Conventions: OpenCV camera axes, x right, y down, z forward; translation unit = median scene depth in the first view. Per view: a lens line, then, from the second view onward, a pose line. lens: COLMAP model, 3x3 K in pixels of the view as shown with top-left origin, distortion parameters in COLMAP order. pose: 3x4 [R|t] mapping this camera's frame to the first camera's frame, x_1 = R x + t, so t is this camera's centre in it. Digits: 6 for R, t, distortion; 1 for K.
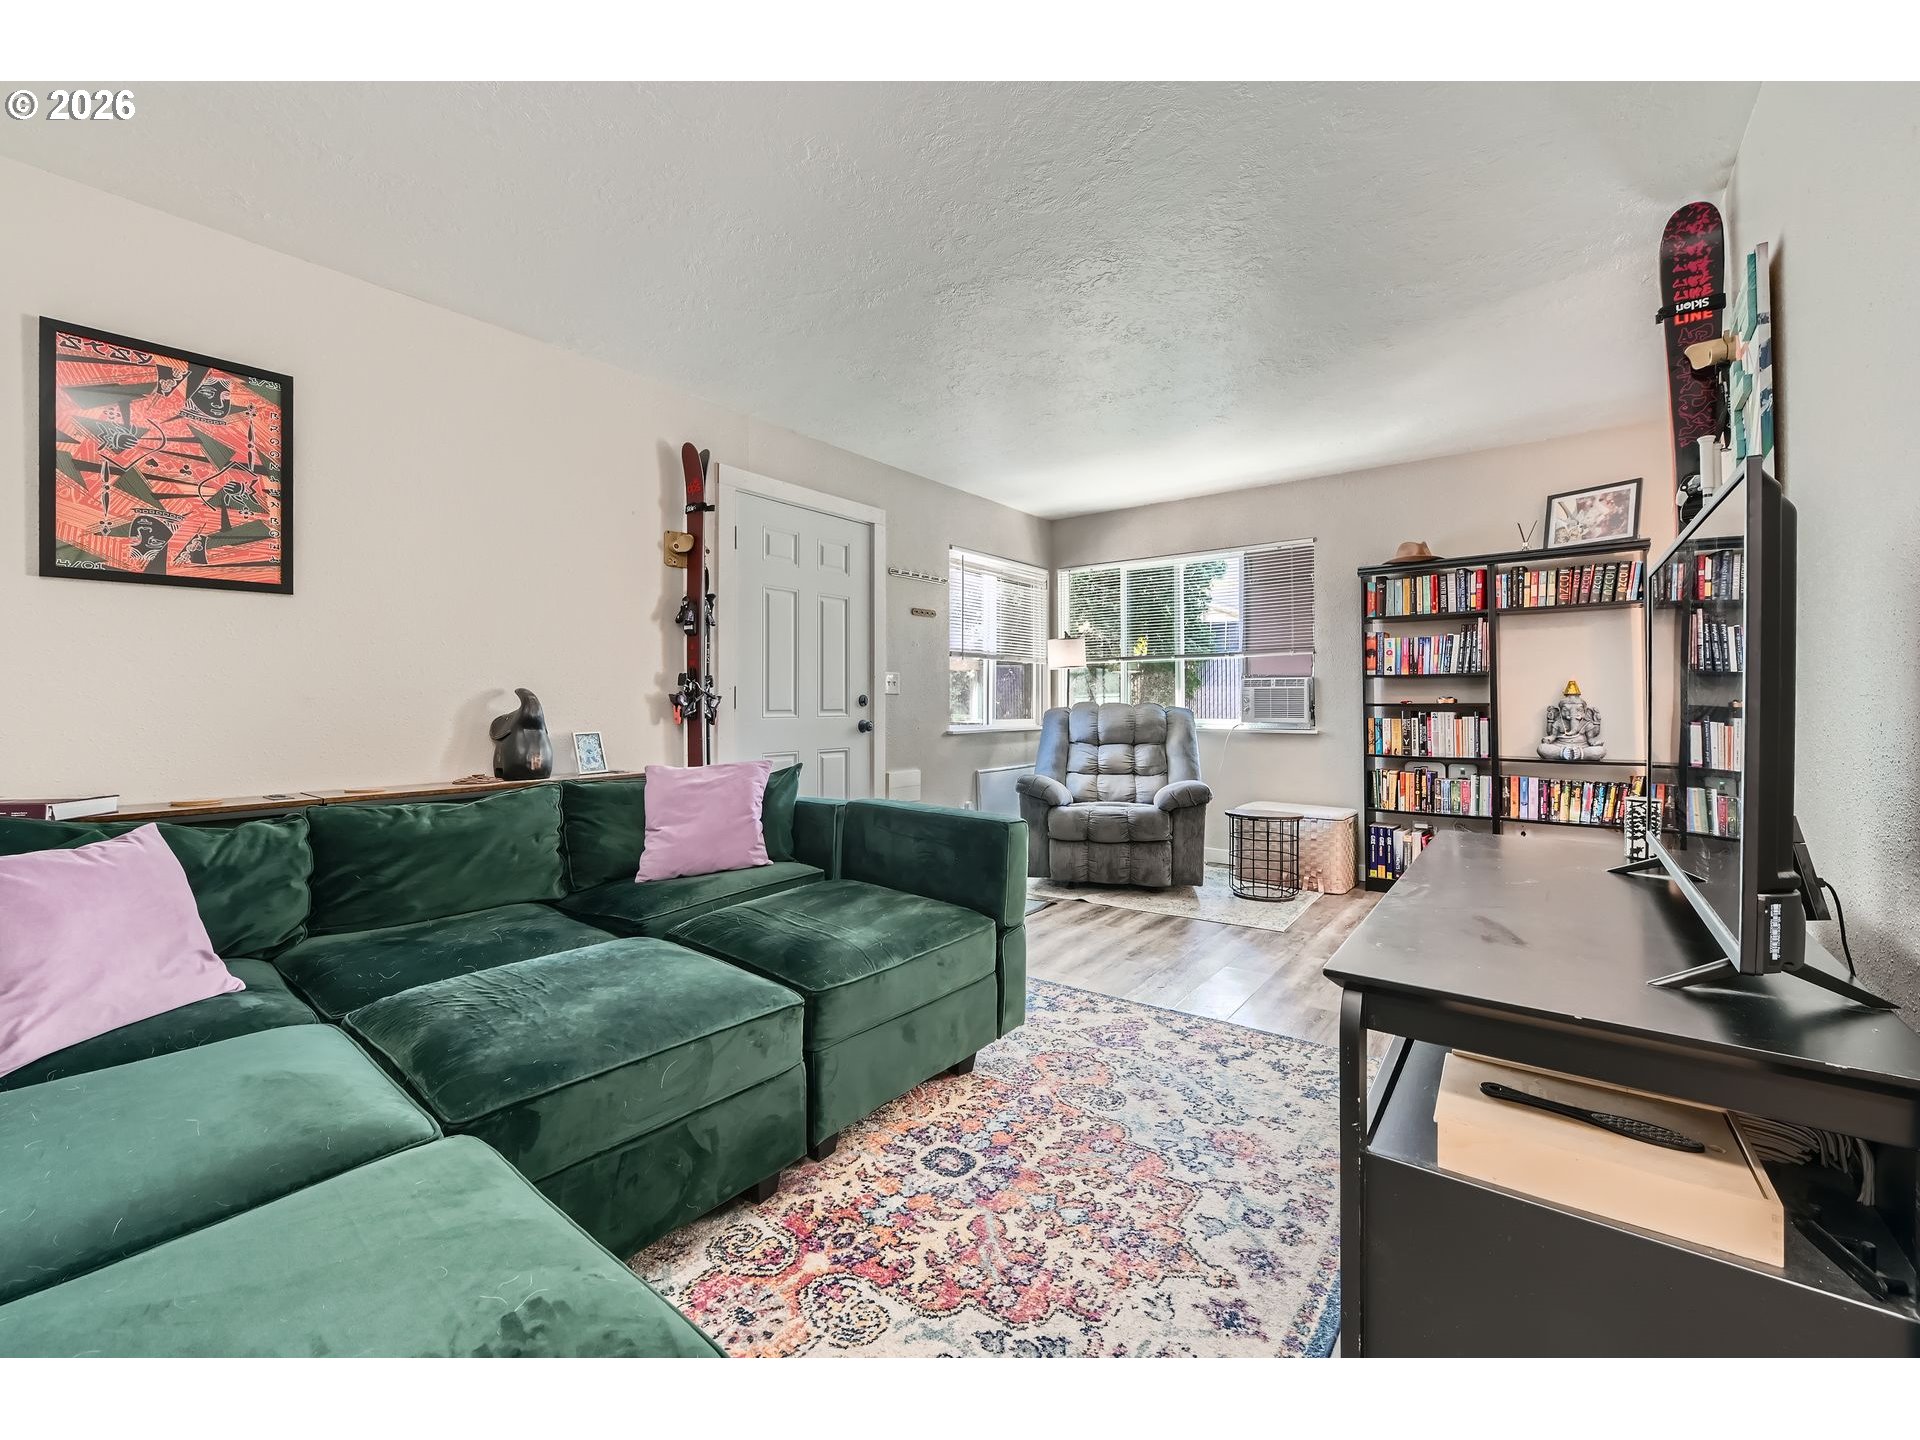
lens RADIAL K [[778.1, 0, 950.5], [0, 778.1, 704.0], [0, 0, 1]] dist [-0.009837, -0.000427]
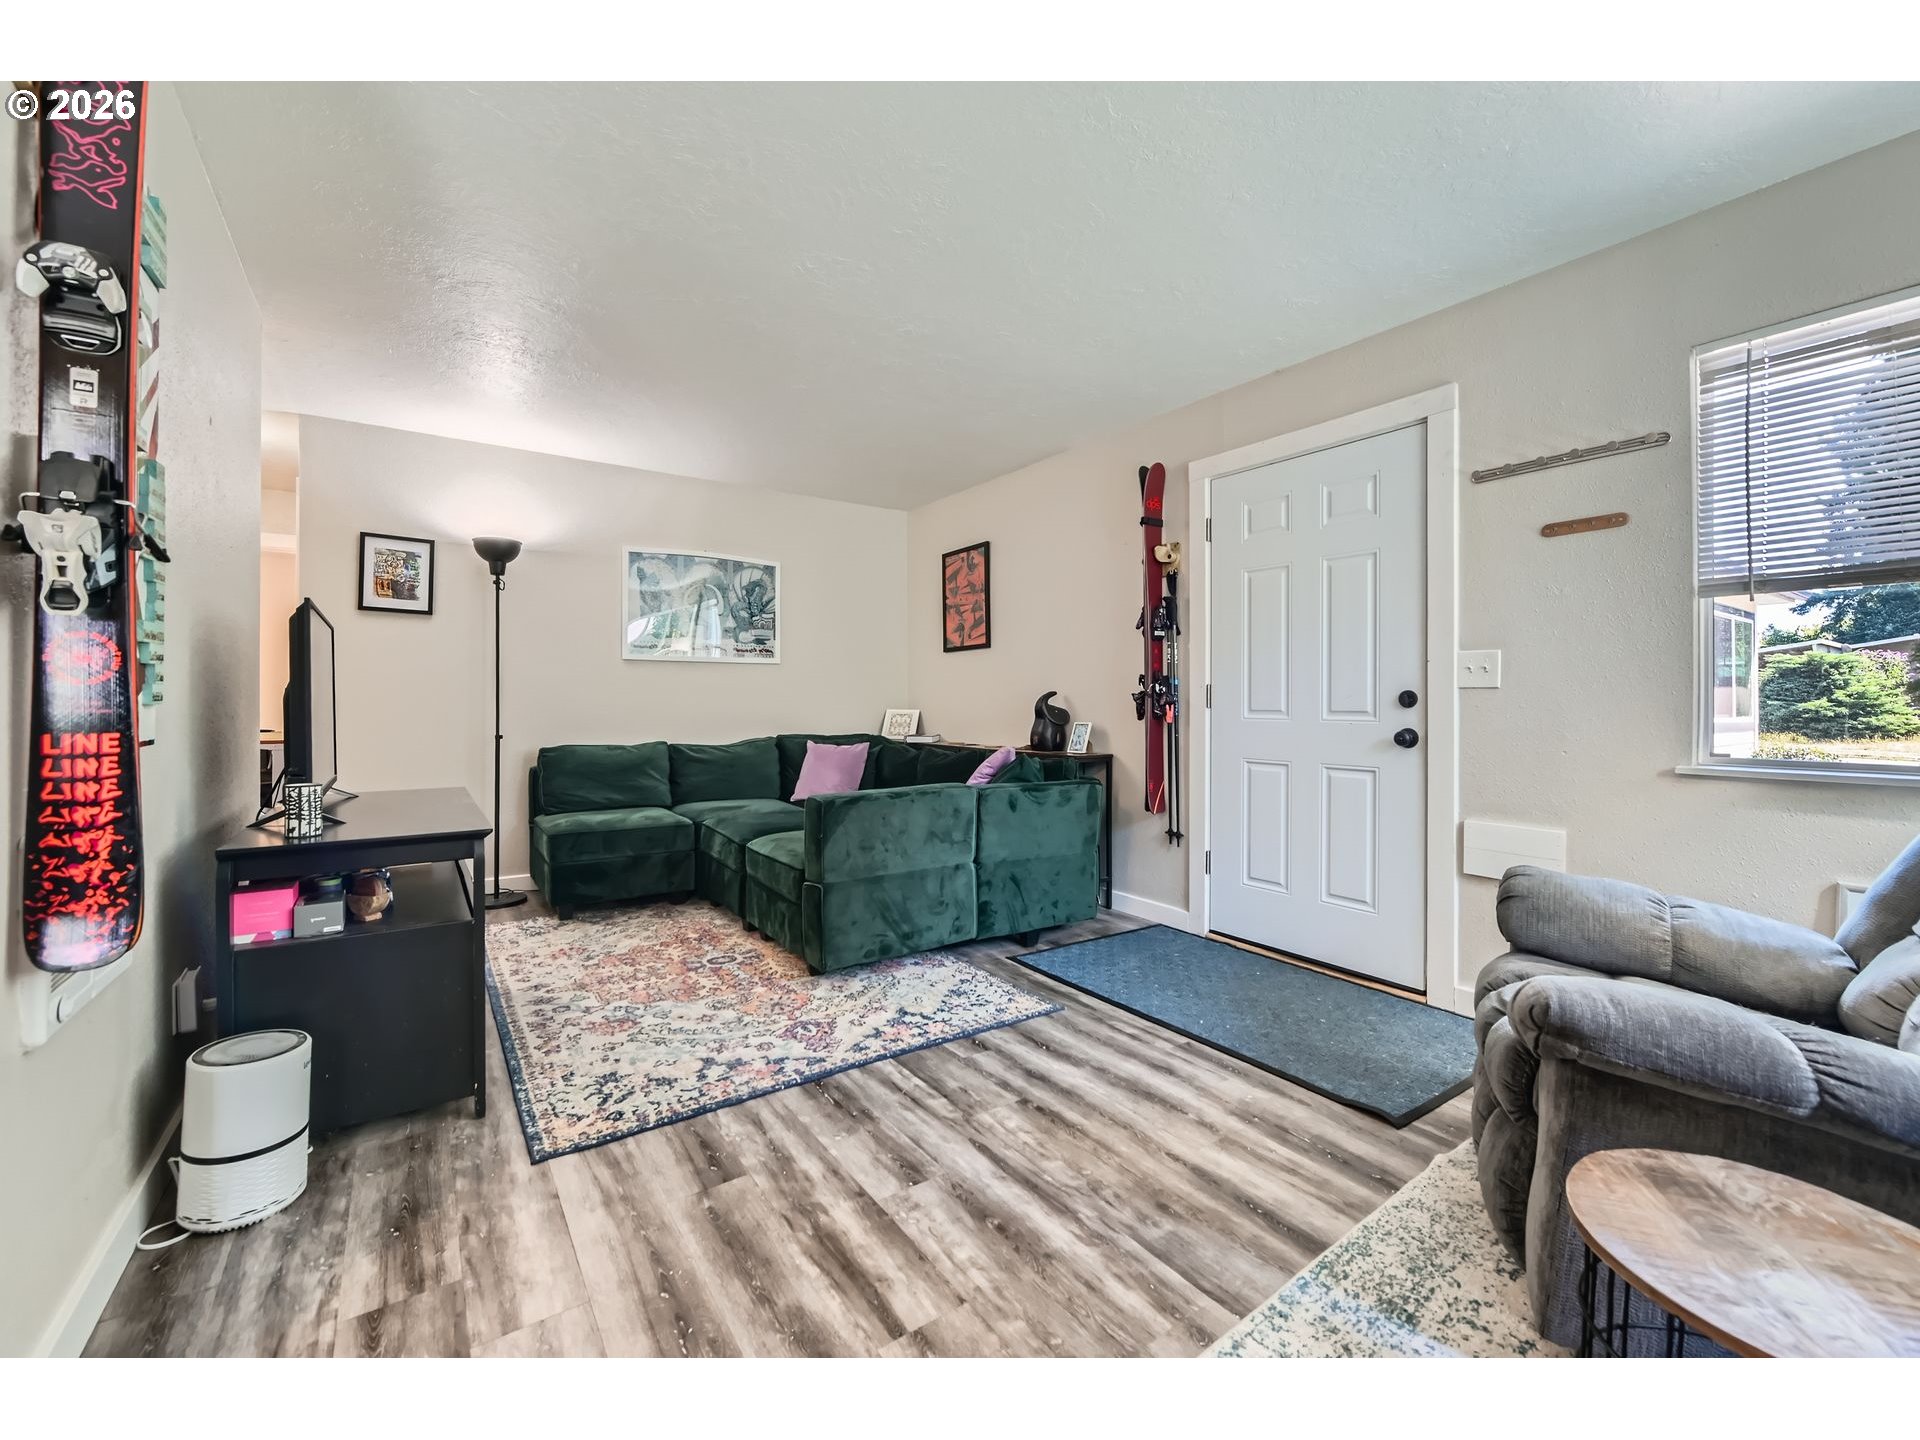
lens RADIAL K [[796.9, 0, 960.0], [0, 796.9, 720.0], [0, 0, 1]] dist [-0.007729, -0.000130]
pose [[-0.300051, 0.023867, -0.953625, 1.212147], [-0.002365, 0.999665, 0.025764, -0.005209], [0.953920, 0.009985, -0.299894, 1.603280]]
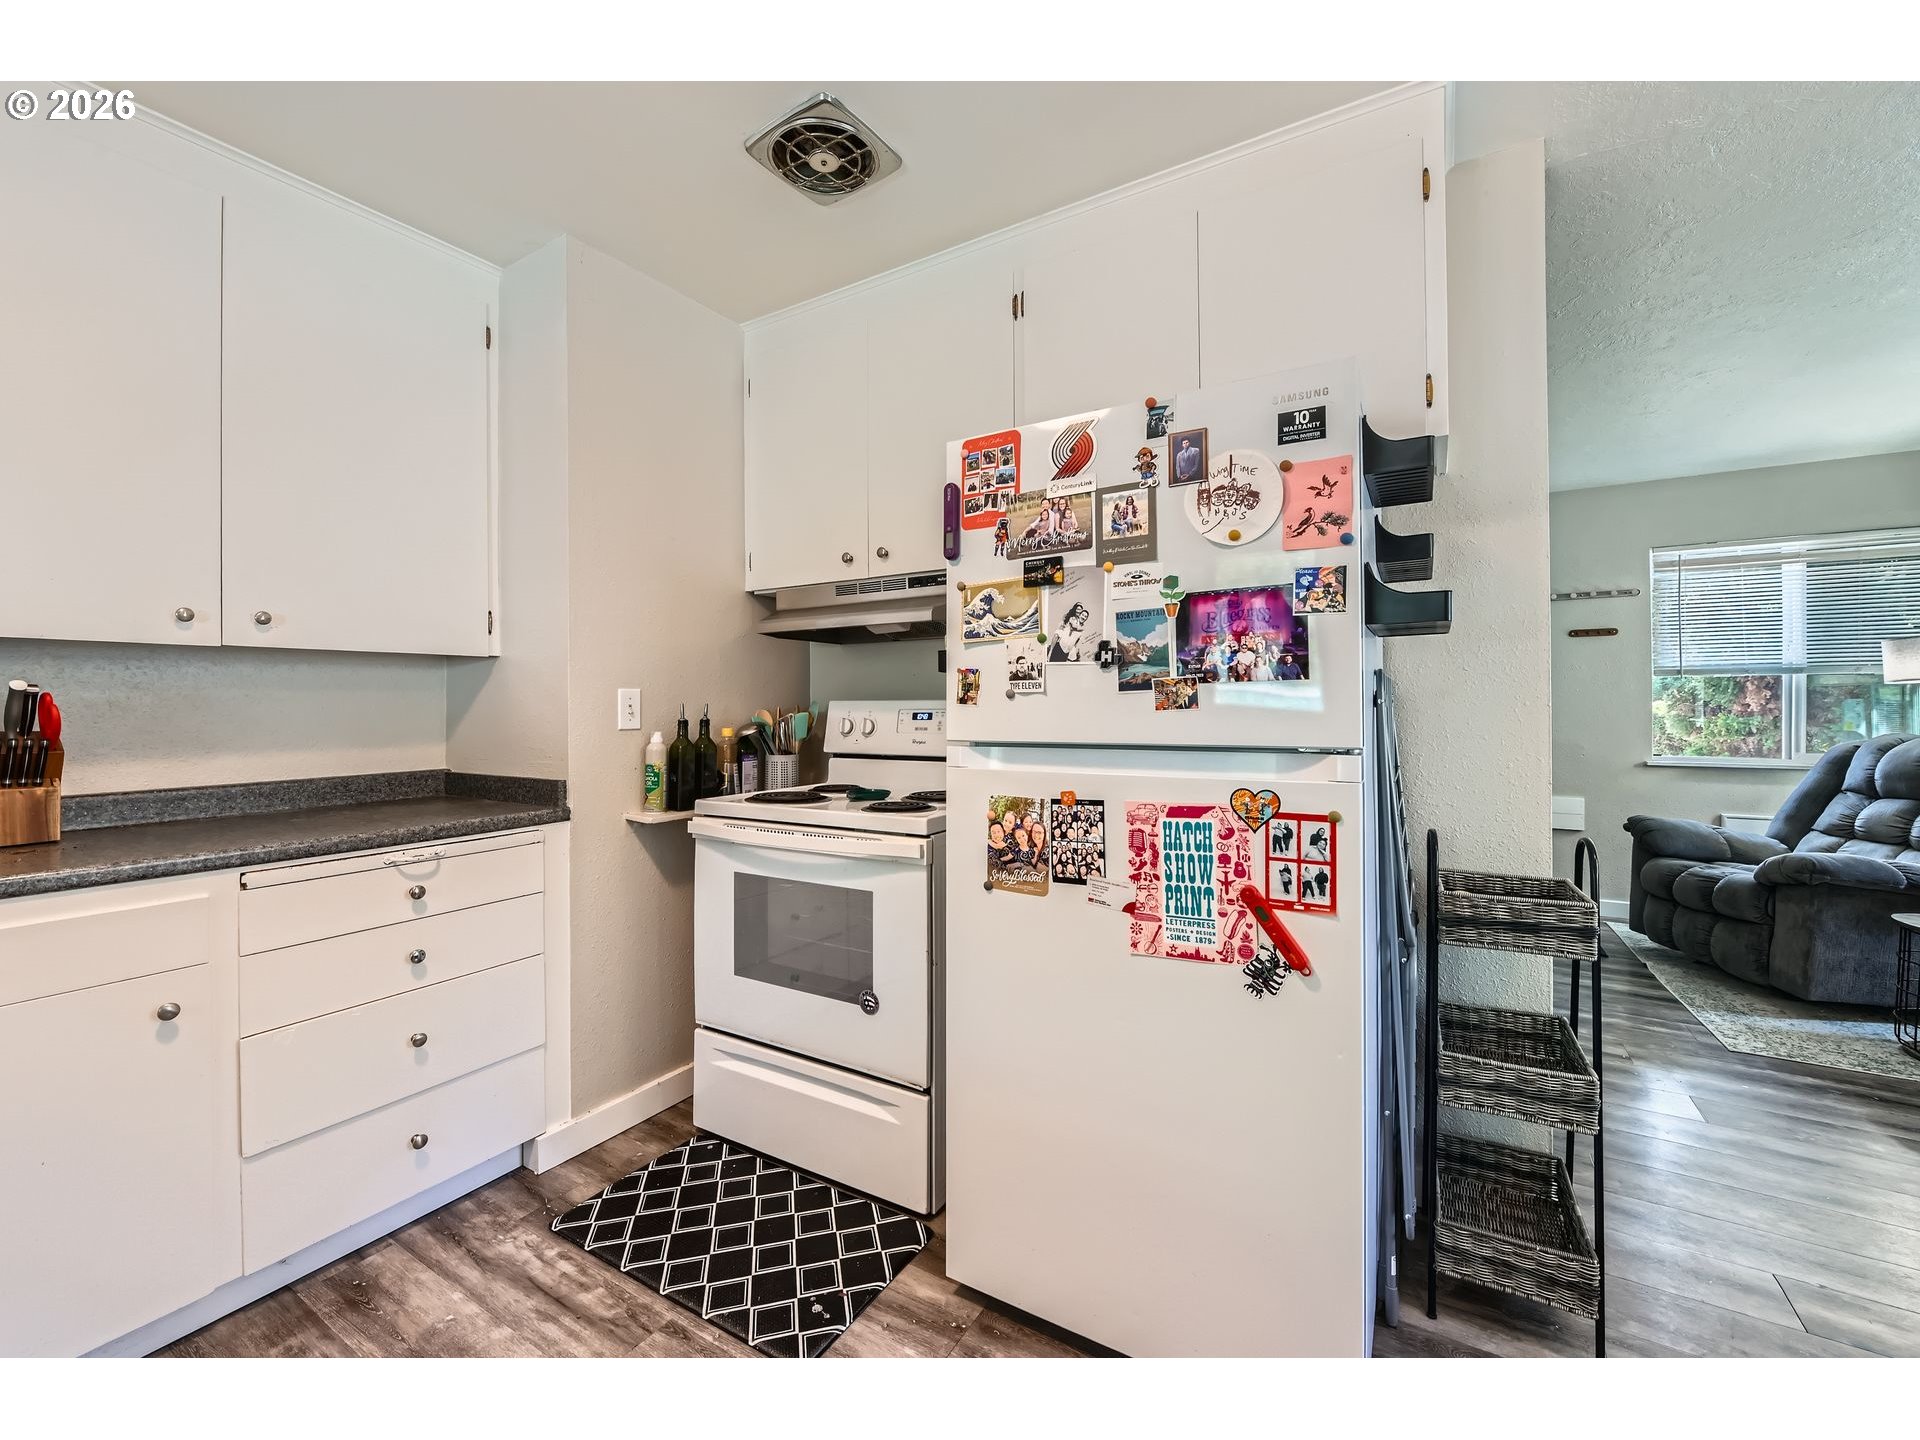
lens RADIAL K [[778.1, 0, 950.5], [0, 778.1, 704.0], [0, 0, 1]] dist [-0.009837, -0.000427]
pose [[0.094416, -0.005625, -0.995517, 1.704602], [-0.012432, 0.999899, -0.006829, -0.030418], [0.995455, 0.013021, 0.094337, 0.303301]]
